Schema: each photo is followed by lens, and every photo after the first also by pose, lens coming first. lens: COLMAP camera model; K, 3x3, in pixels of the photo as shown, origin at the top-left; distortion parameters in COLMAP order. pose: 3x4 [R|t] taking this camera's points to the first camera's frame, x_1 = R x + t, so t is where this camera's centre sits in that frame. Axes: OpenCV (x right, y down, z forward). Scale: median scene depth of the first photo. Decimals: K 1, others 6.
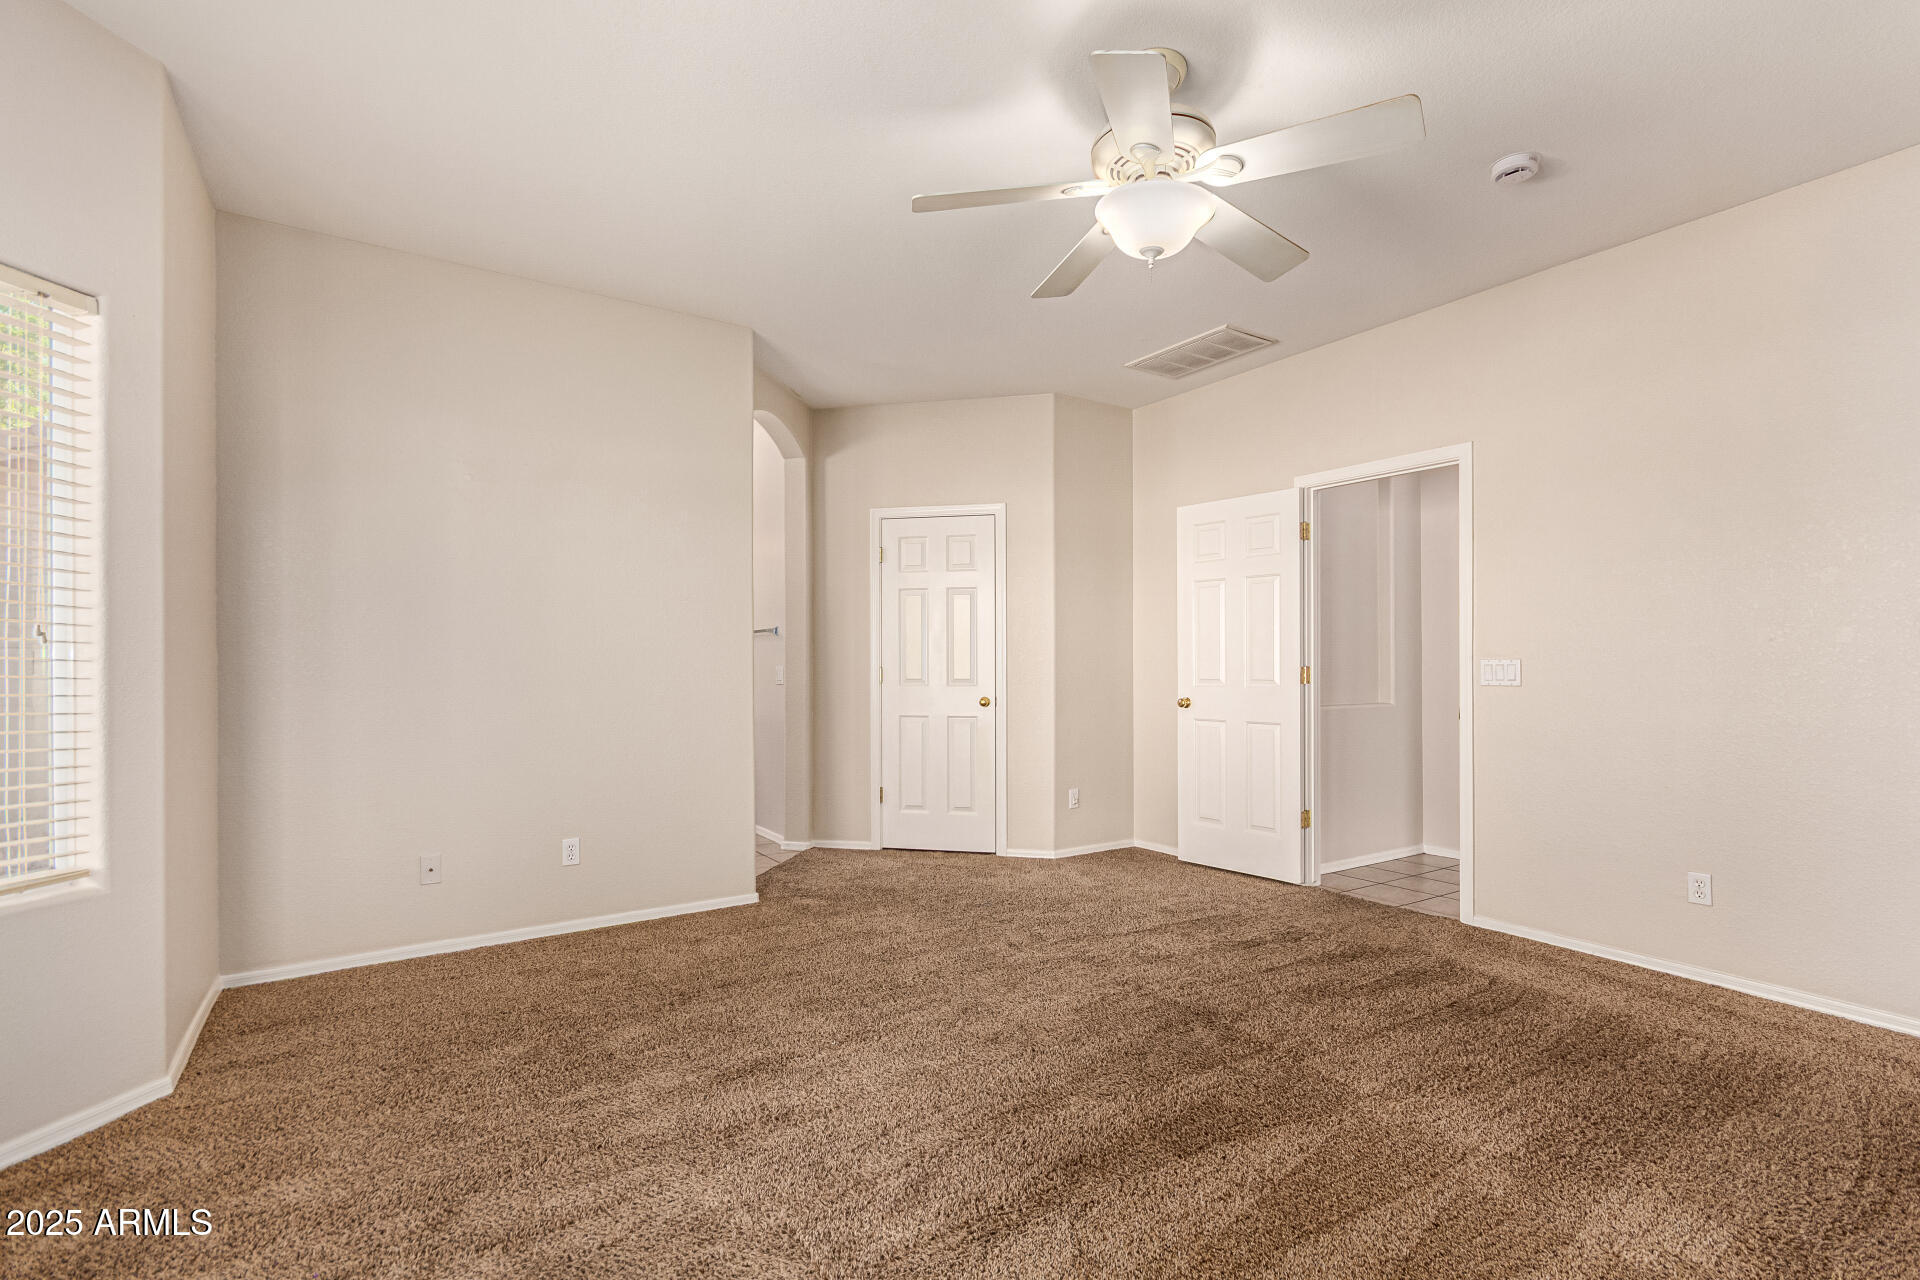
lens RADIAL K [[897.3, 0, 956.9], [0, 897.3, 649.4], [0, 0, 1]] dist [0.010549, 0.000455]
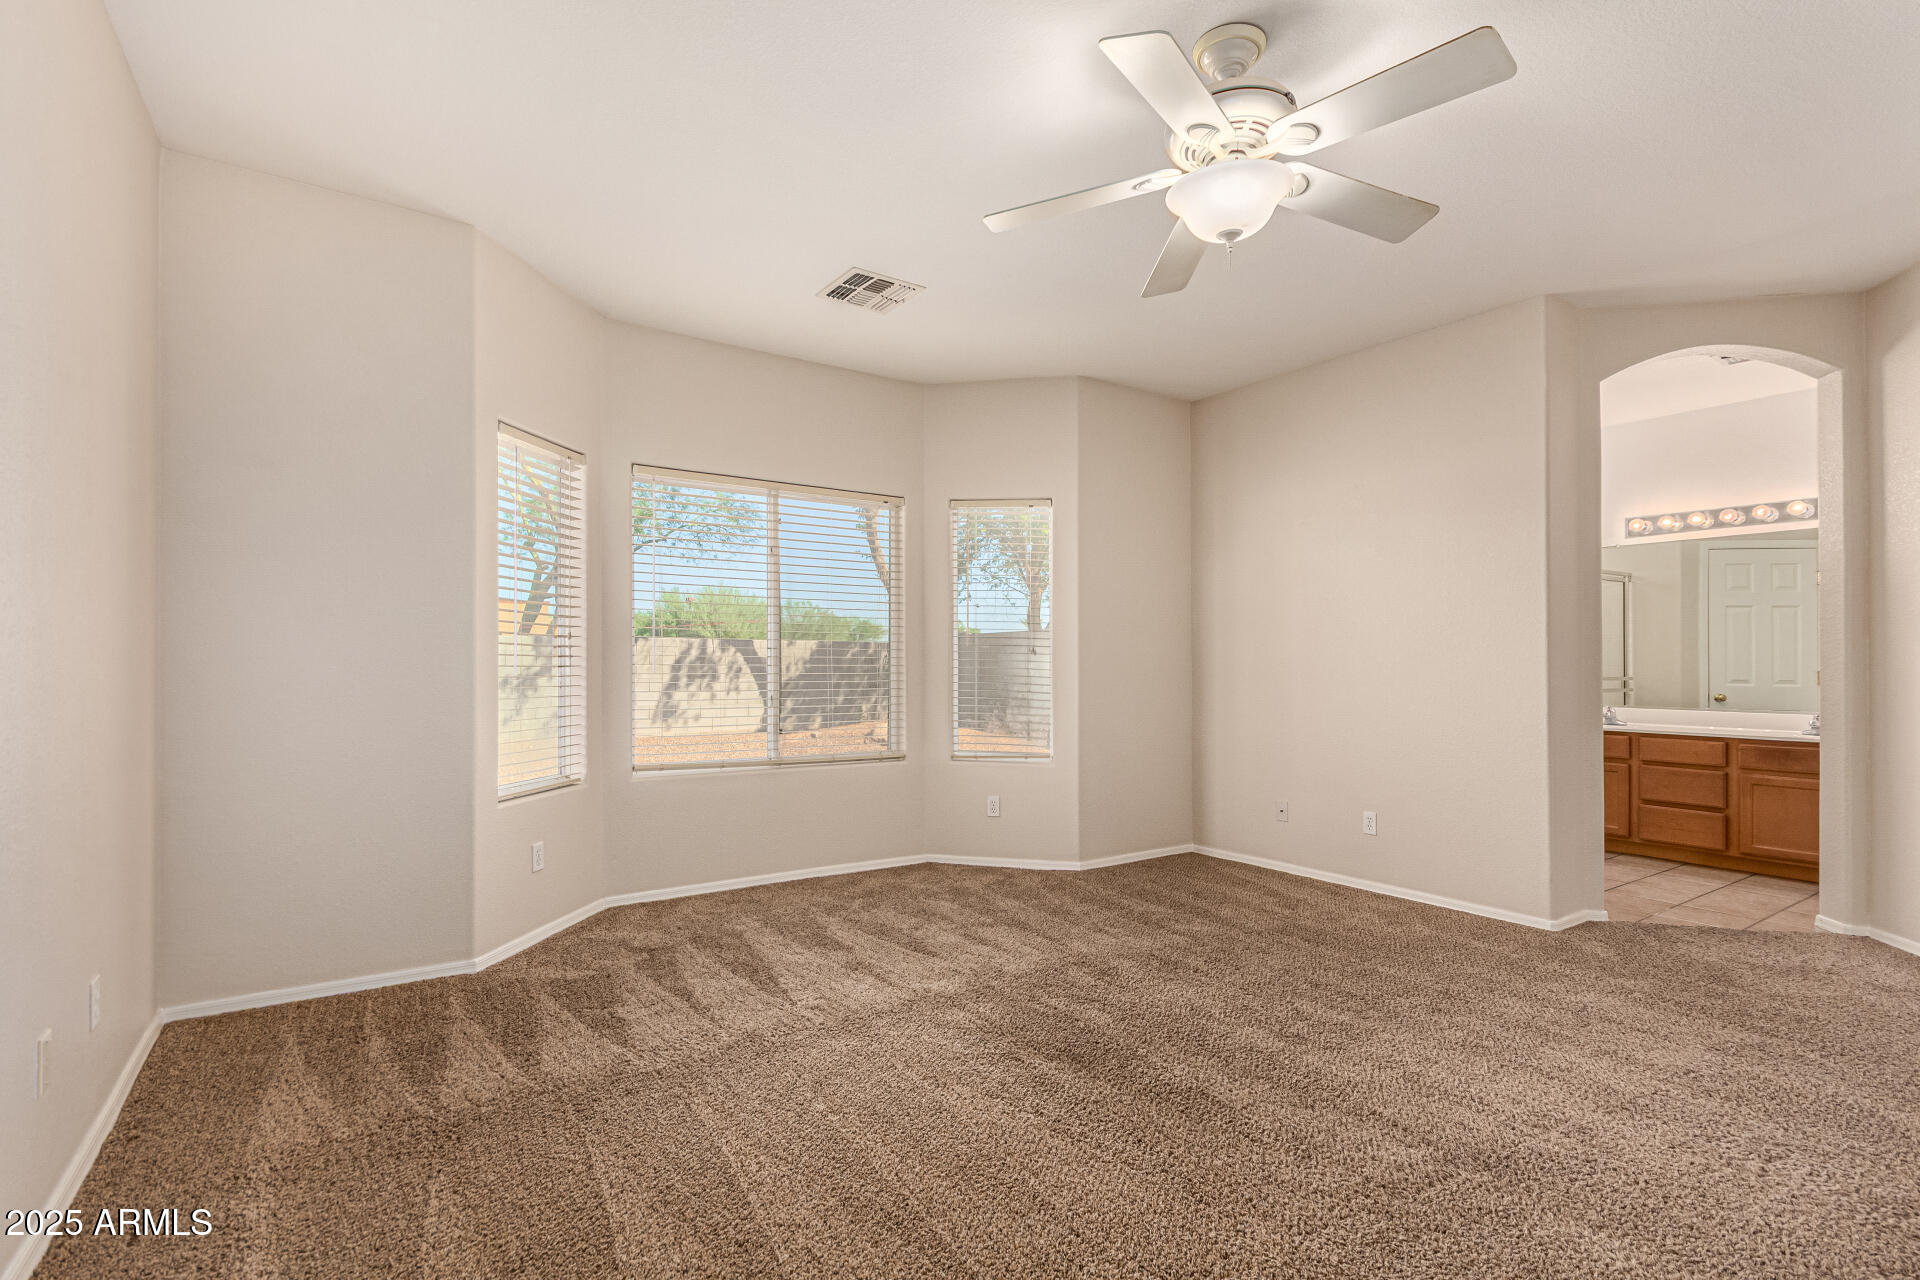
lens RADIAL K [[897.3, 0, 957.3], [0, 897.3, 651.3], [0, 0, 1]] dist [0.010549, 0.000455]
pose [[0.015329, -0.010509, -0.999827, 0.760936], [0.011115, 0.999885, -0.010339, 0.006166], [0.999821, -0.010955, 0.015444, 0.451337]]
